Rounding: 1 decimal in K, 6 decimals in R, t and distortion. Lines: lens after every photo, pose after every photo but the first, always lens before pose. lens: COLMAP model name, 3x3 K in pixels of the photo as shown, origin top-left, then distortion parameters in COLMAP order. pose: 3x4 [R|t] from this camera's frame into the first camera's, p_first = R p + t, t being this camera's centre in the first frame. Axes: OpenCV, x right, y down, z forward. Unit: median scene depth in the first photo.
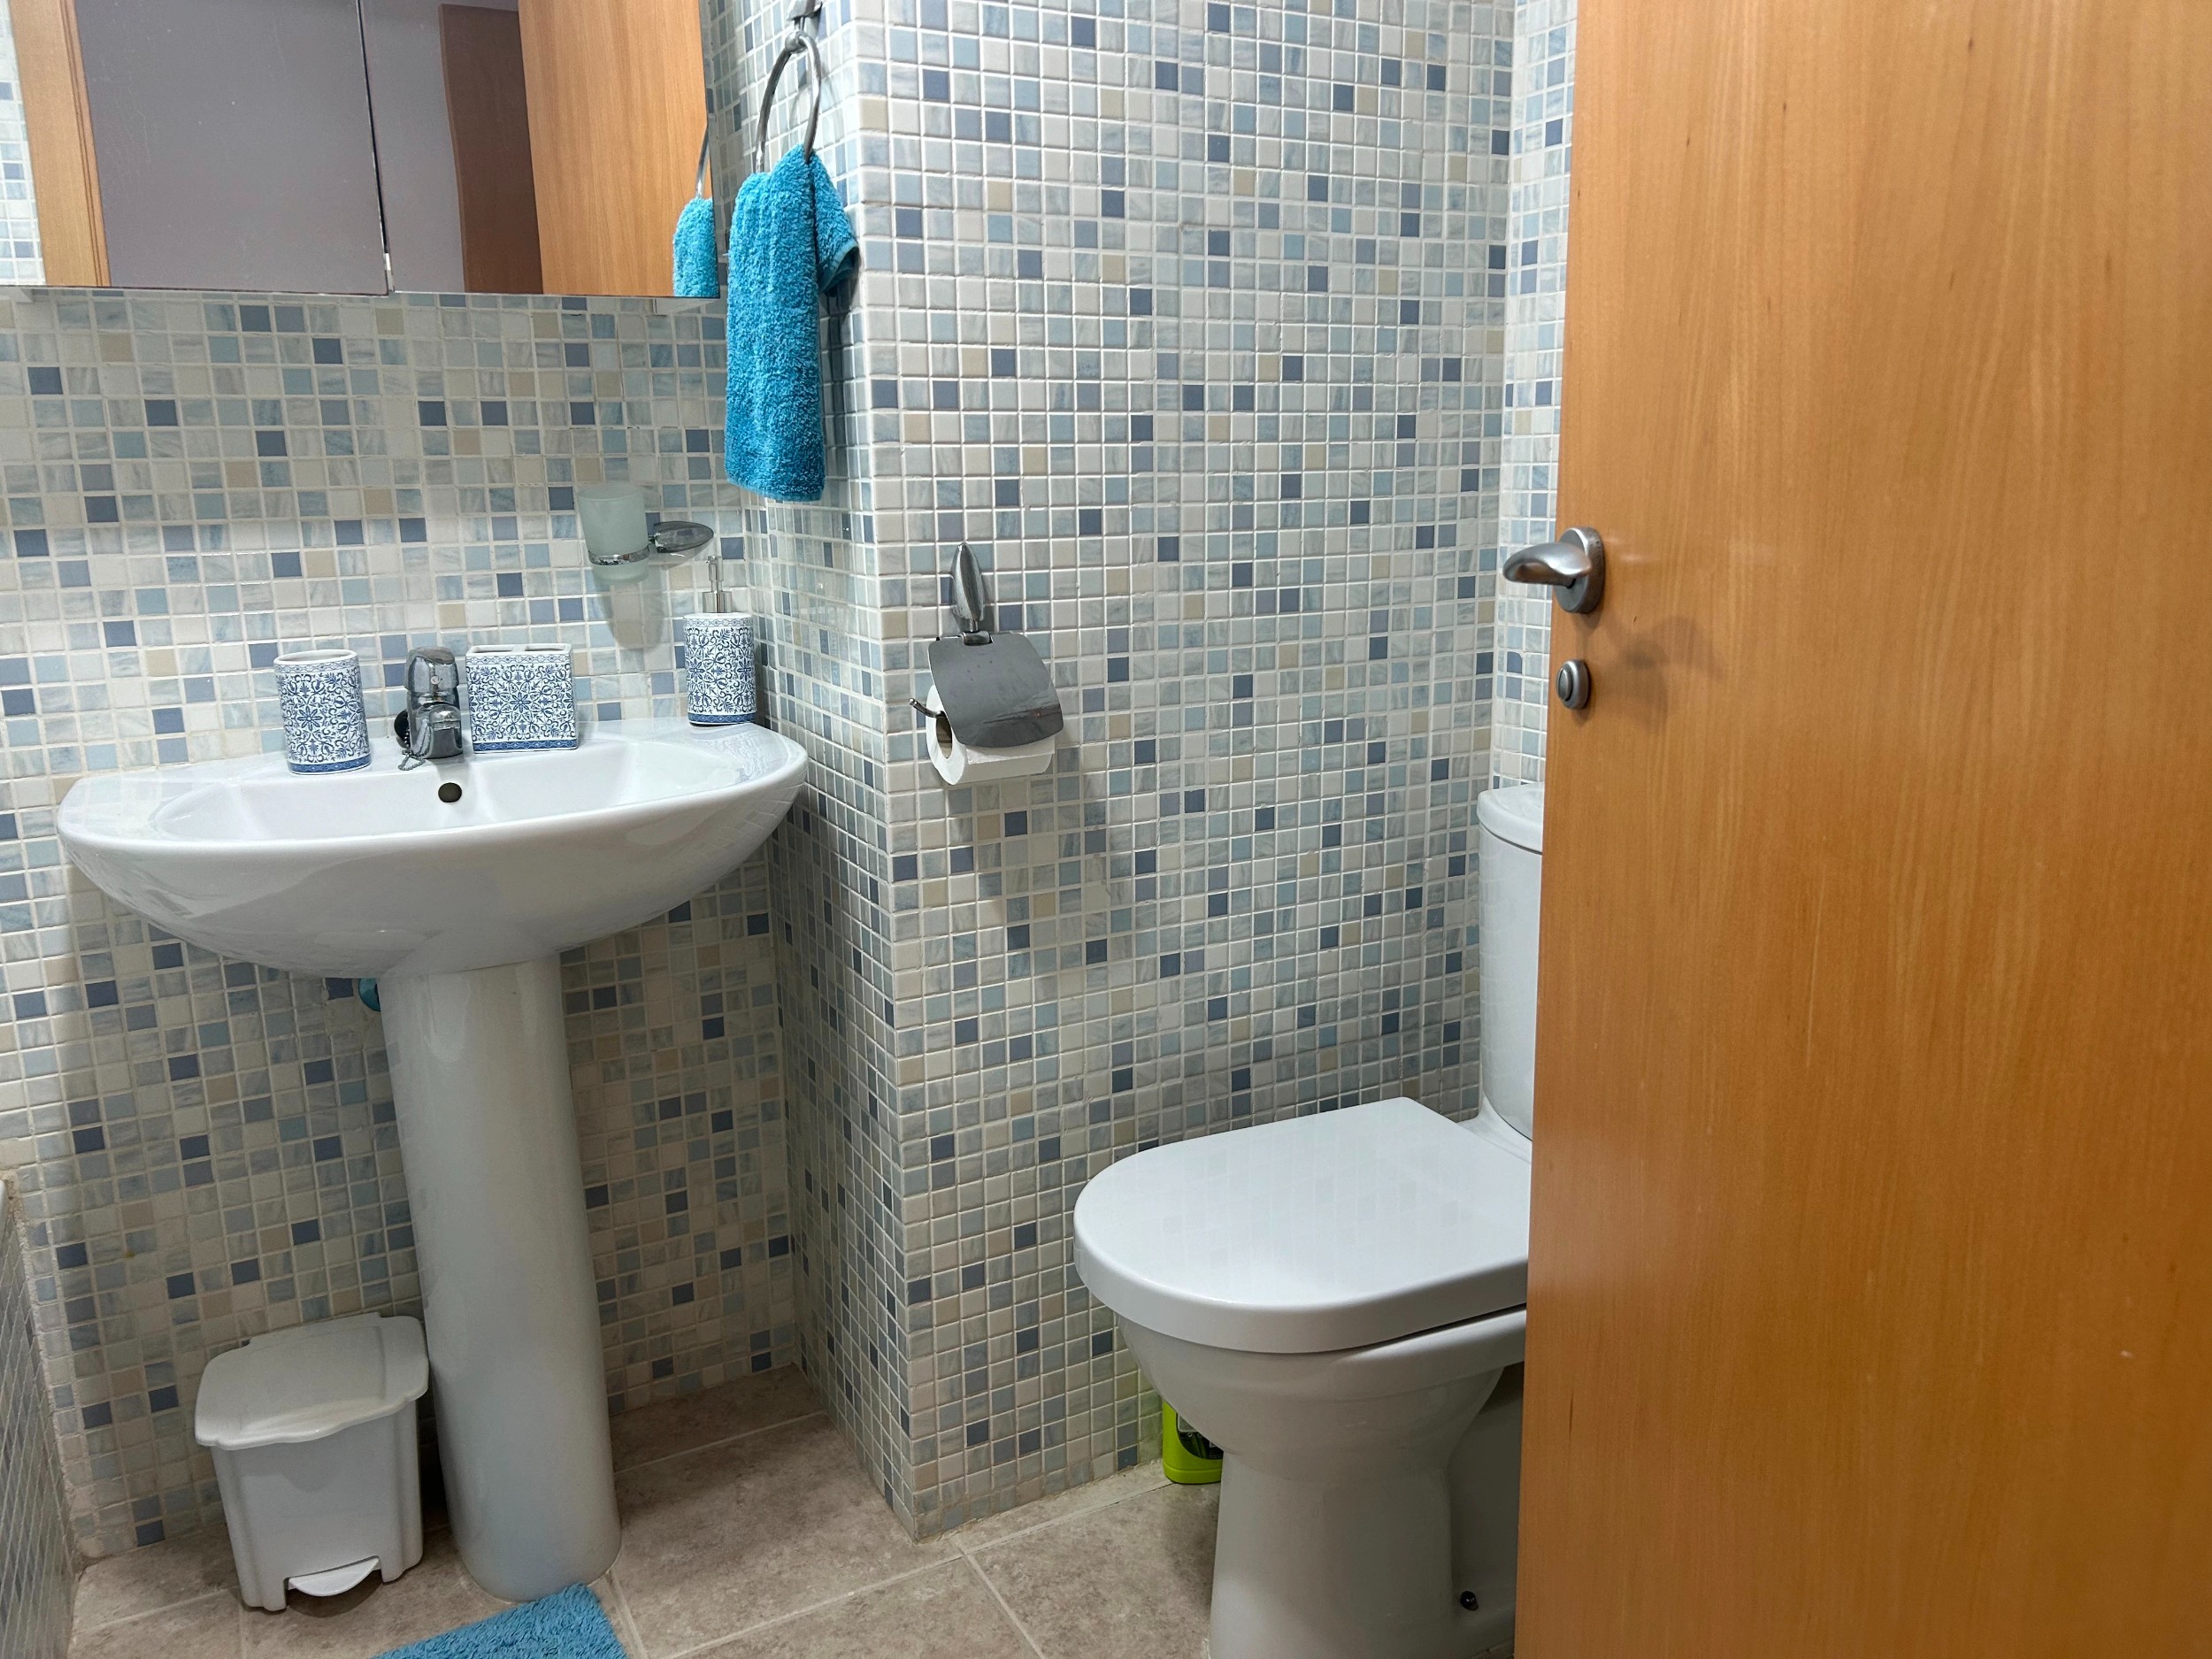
lens RADIAL K [[1655.6, 0, 1098.1], [0, 1655.6, 819.7], [0, 0, 1]] dist [0.022299, -0.021344]
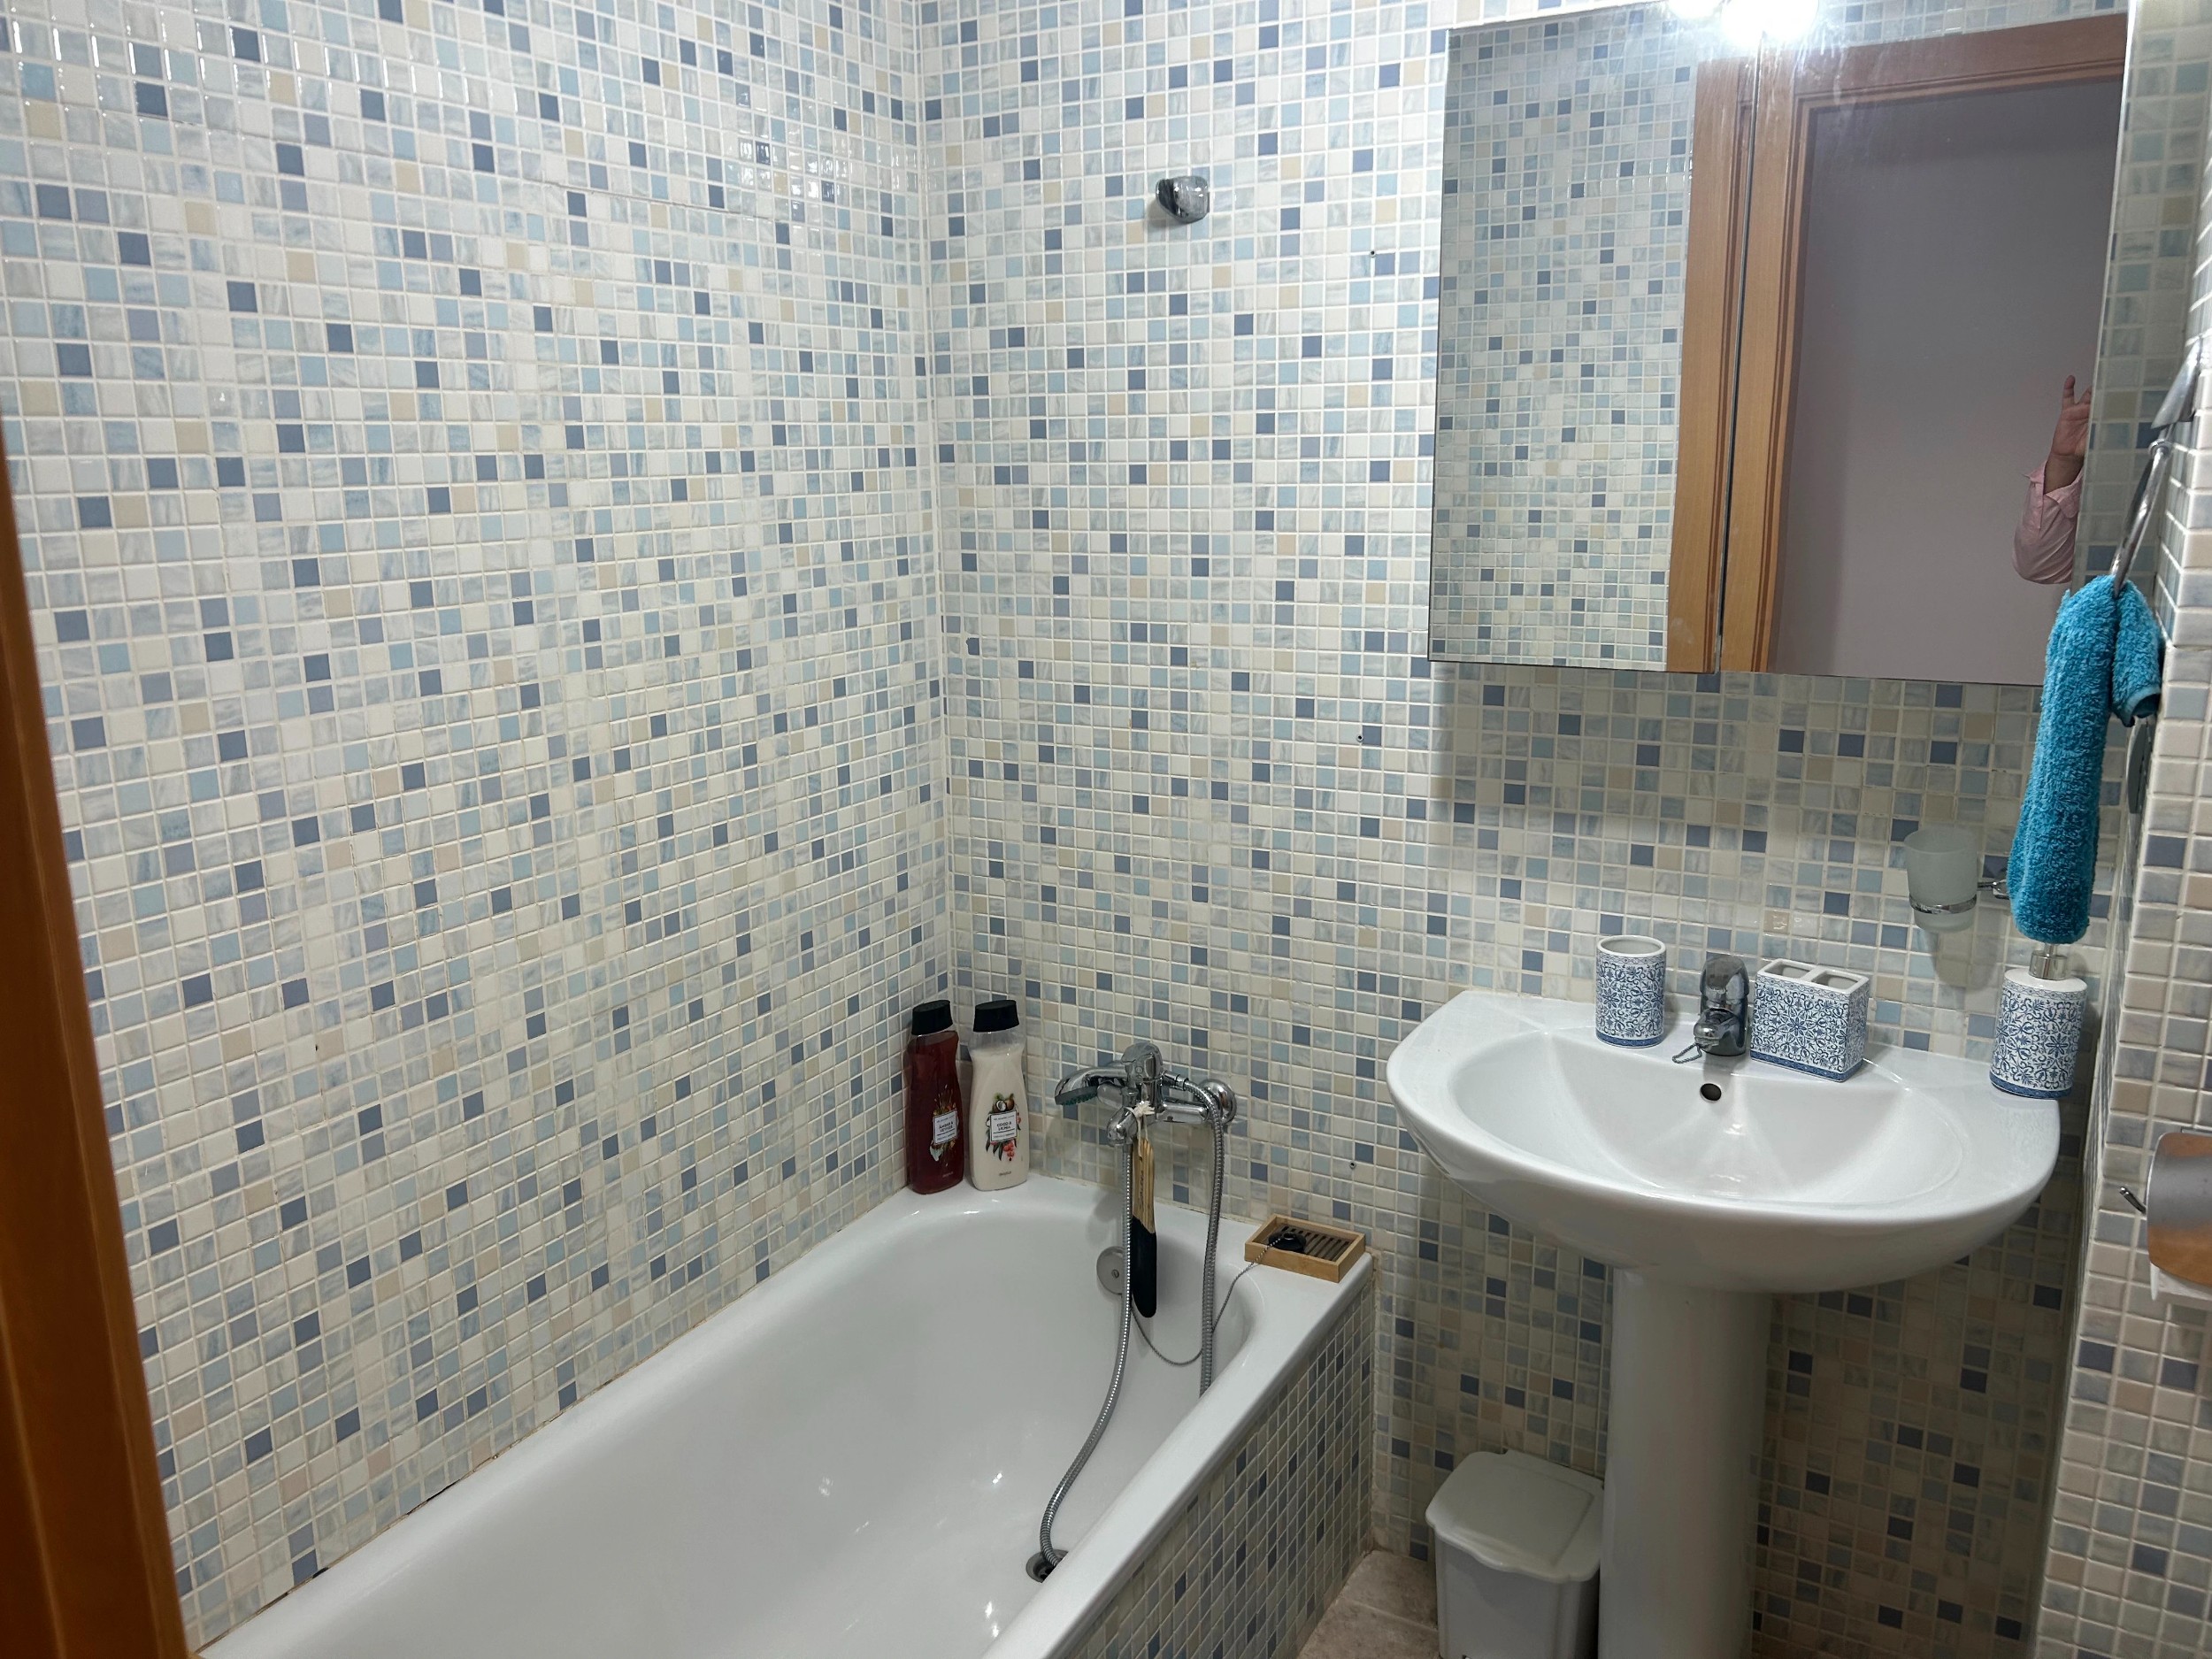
lens RADIAL K [[1655.6, 0, 1089.0], [0, 1655.6, 823.0], [0, 0, 1]] dist [0.022299, -0.021344]
pose [[0.529163, 0.197280, -0.825268, 0.255921], [-0.178838, 0.976679, 0.118804, -0.239135], [0.829460, 0.084723, 0.552104, 0.034912]]
